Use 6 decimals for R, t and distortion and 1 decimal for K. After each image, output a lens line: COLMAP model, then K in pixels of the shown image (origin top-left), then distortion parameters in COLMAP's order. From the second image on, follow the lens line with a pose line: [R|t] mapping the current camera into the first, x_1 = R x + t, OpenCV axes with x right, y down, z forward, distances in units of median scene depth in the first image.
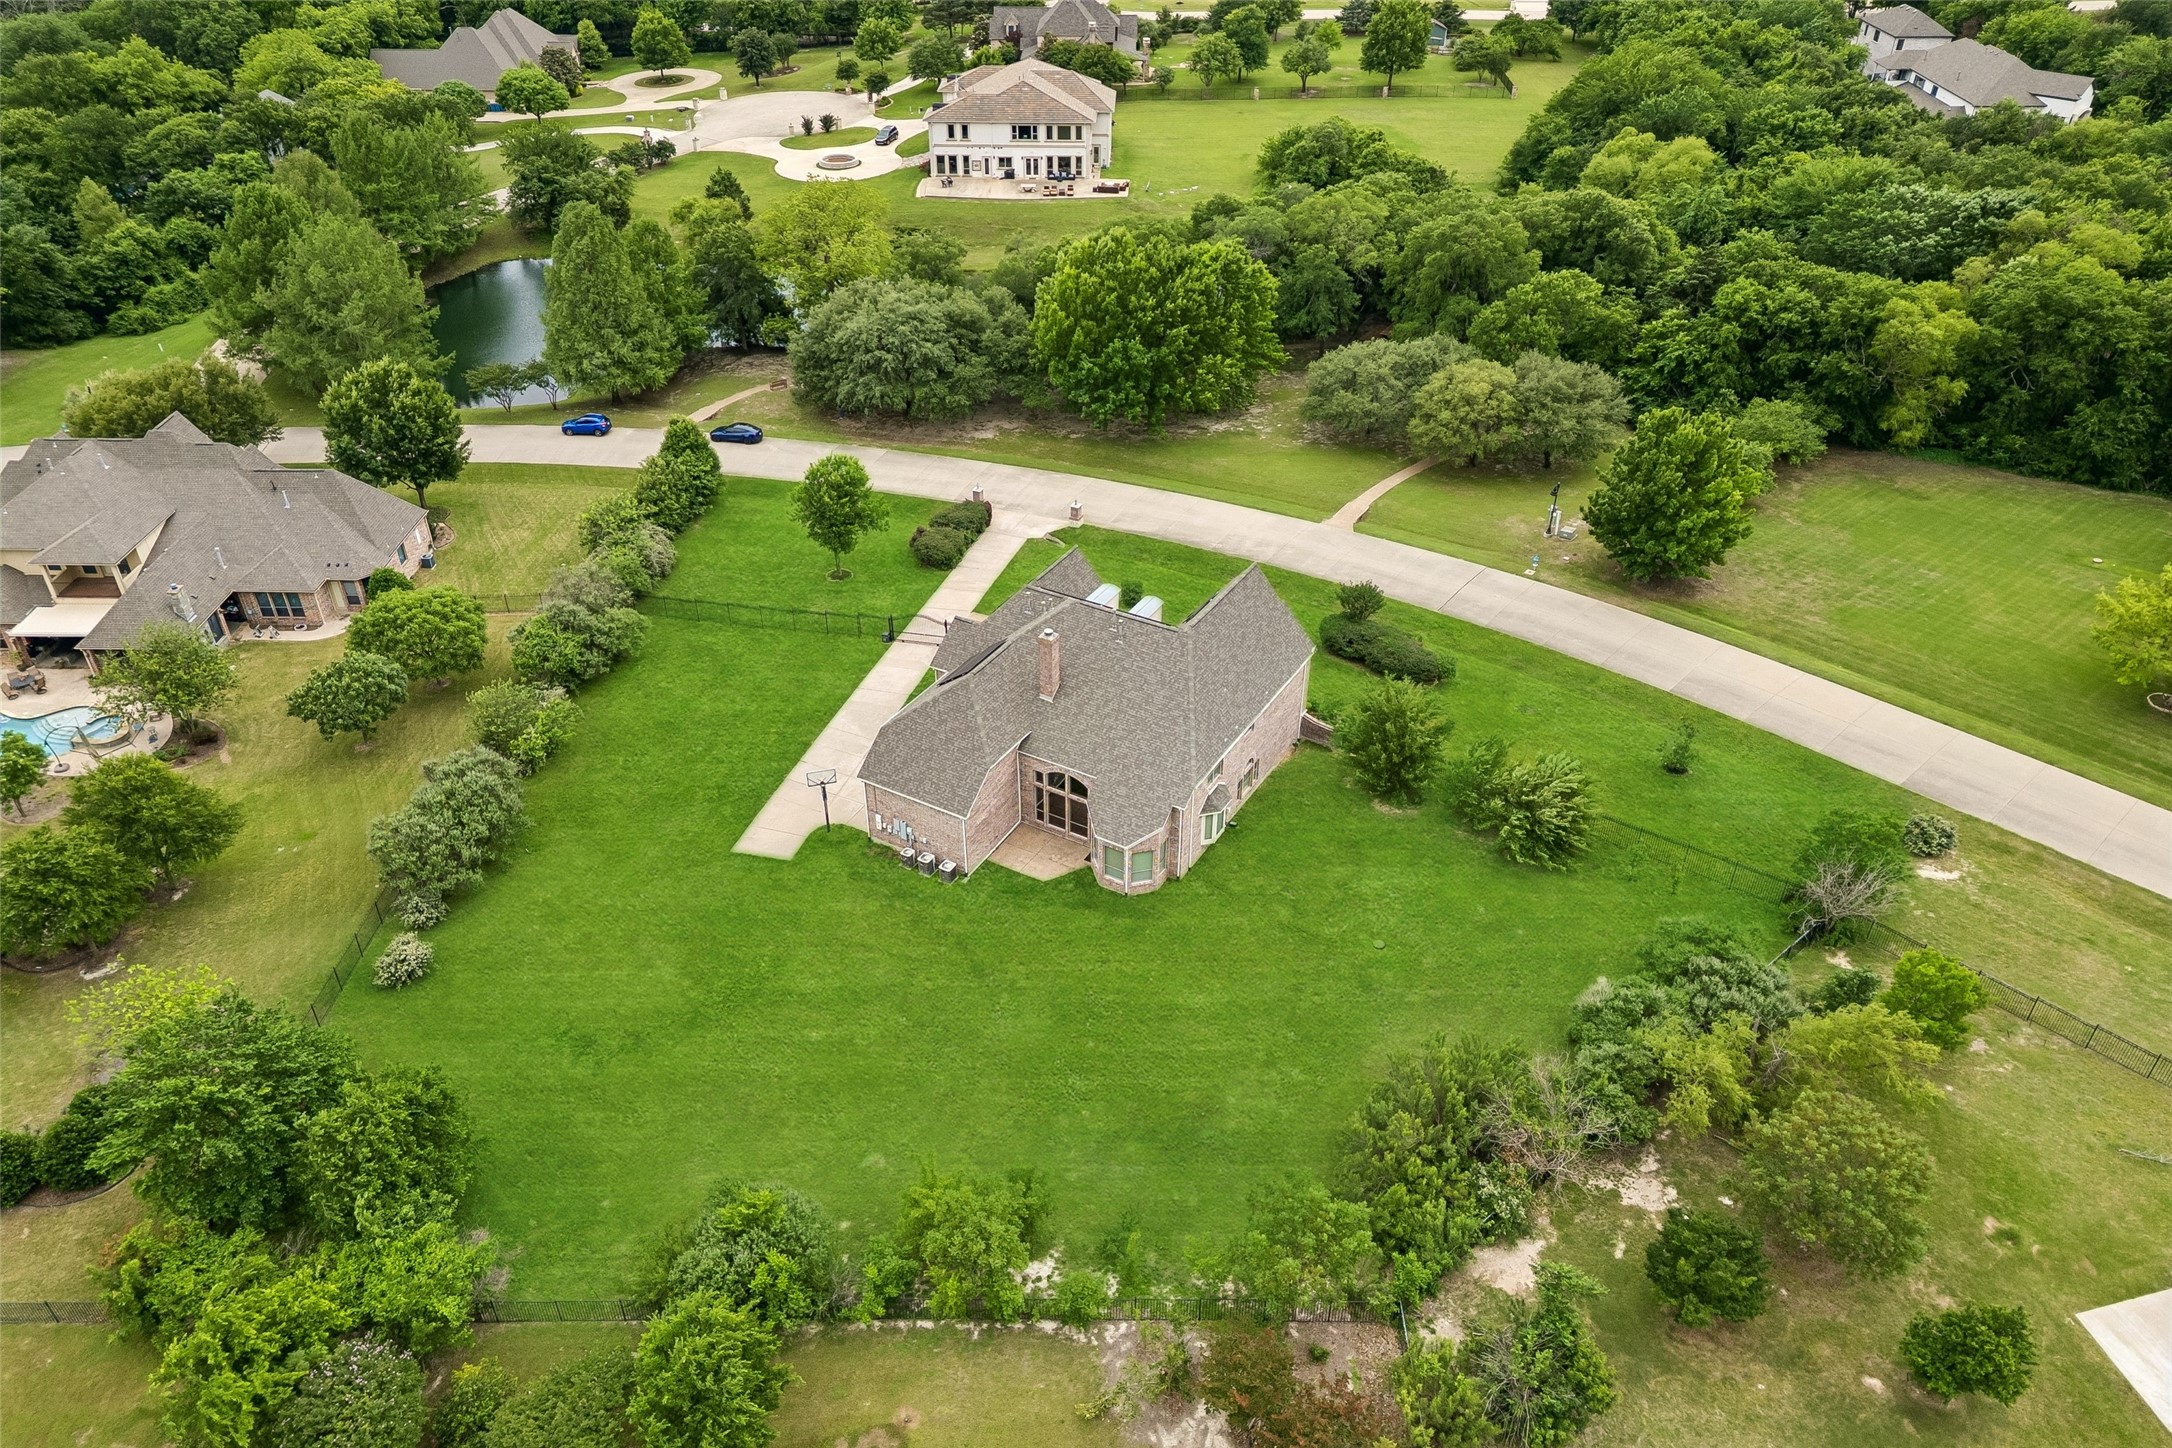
lens RADIAL K [[1555.0, 0, 1086.0], [0, 1555.0, 724.0], [0, 0, 1]] dist [0.033802, 0.003702]
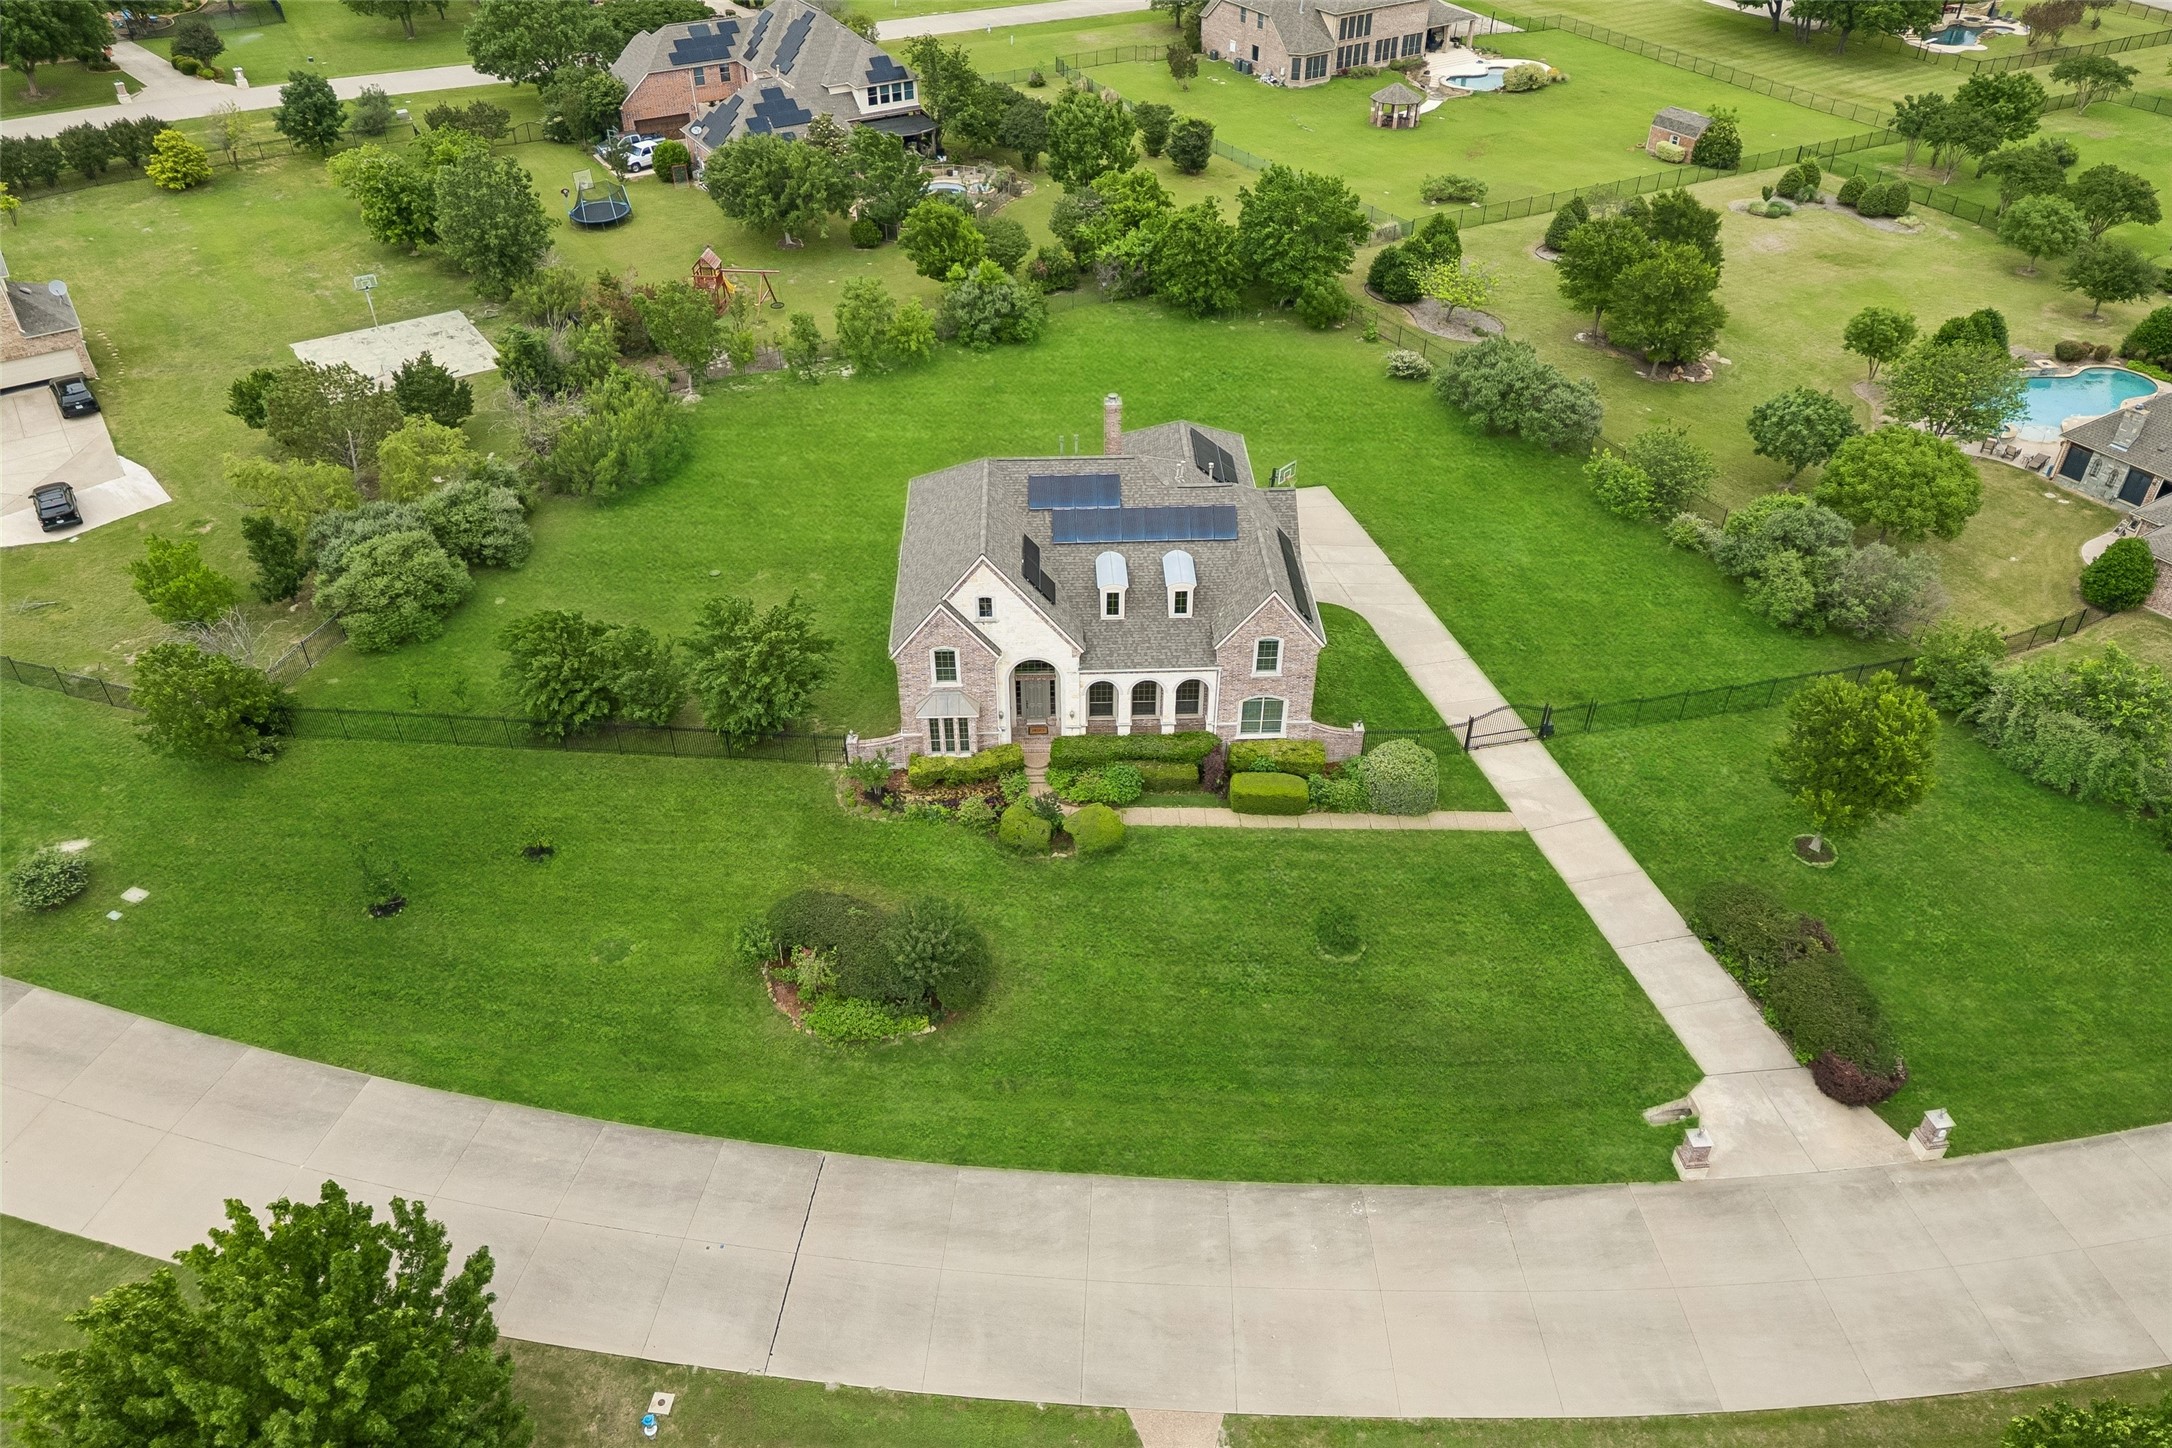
lens RADIAL K [[1490.1, 0, 1075.2], [0, 1490.1, 735.2], [0, 0, 1]] dist [0.064837, -0.054389]
pose [[-0.850649, 0.332302, -0.407396, 0.504417], [-0.285476, 0.358756, 0.888706, -0.924682], [0.441474, 0.872278, -0.210311, 1.670325]]
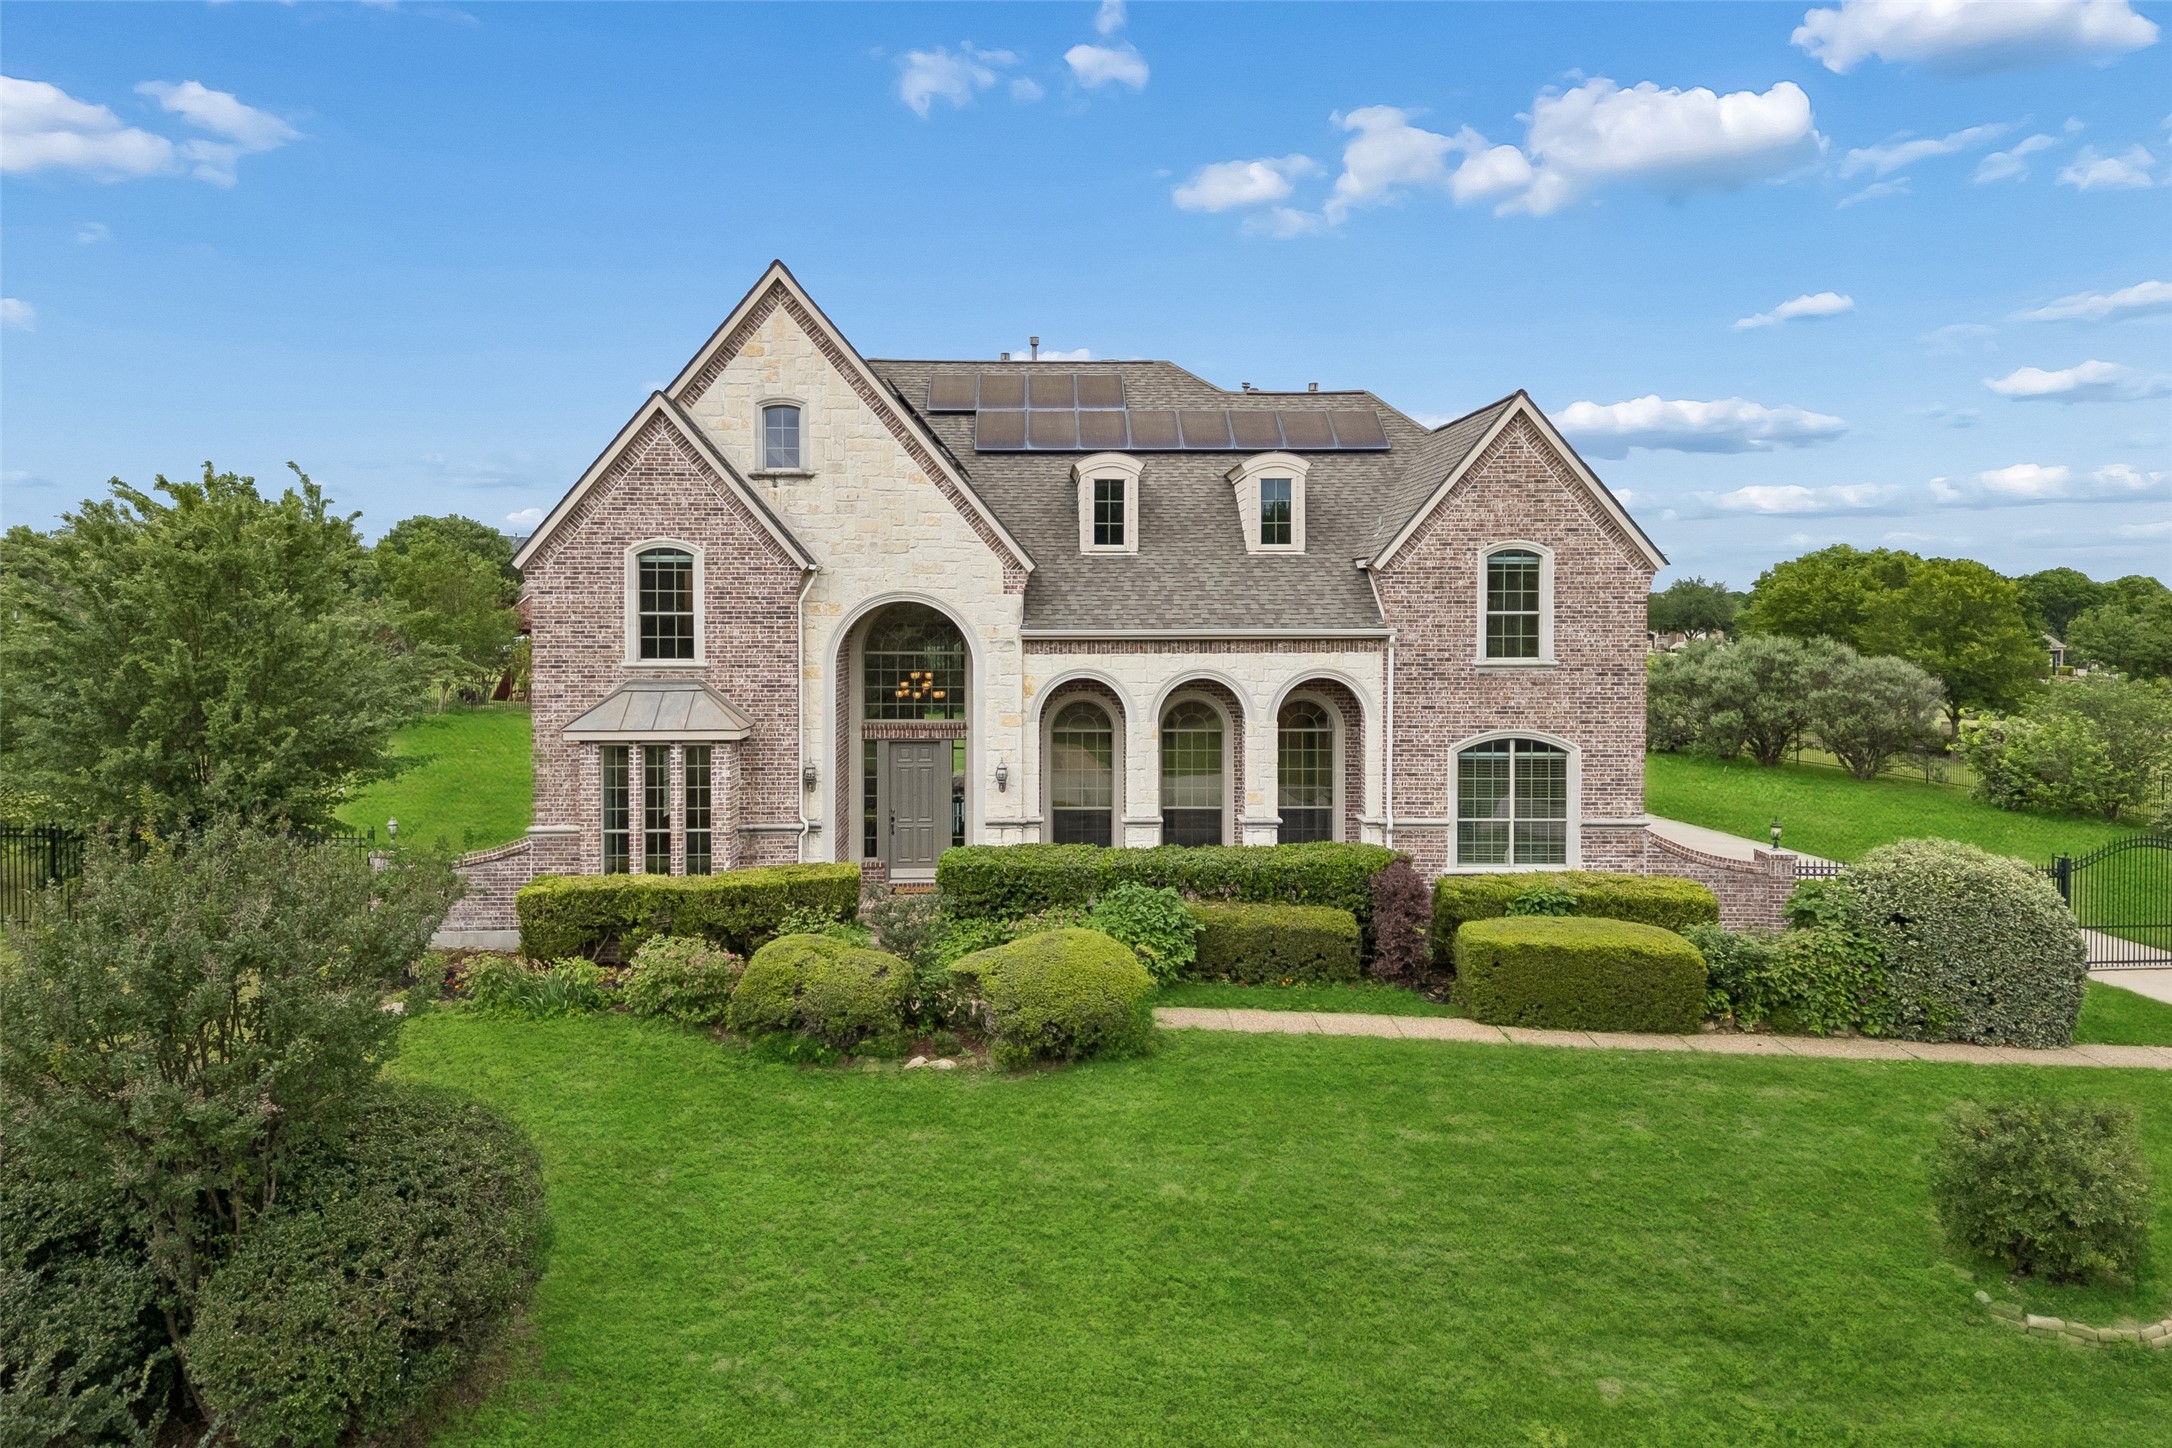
lens RADIAL K [[1490.1, 0, 1075.2], [0, 1490.1, 735.2], [0, 0, 1]] dist [0.064837, -0.054389]
pose [[-0.844320, 0.011111, -0.535725, 0.282702], [-0.297842, 0.821379, 0.486443, -0.250462], [0.445438, 0.570275, -0.690197, 1.704058]]
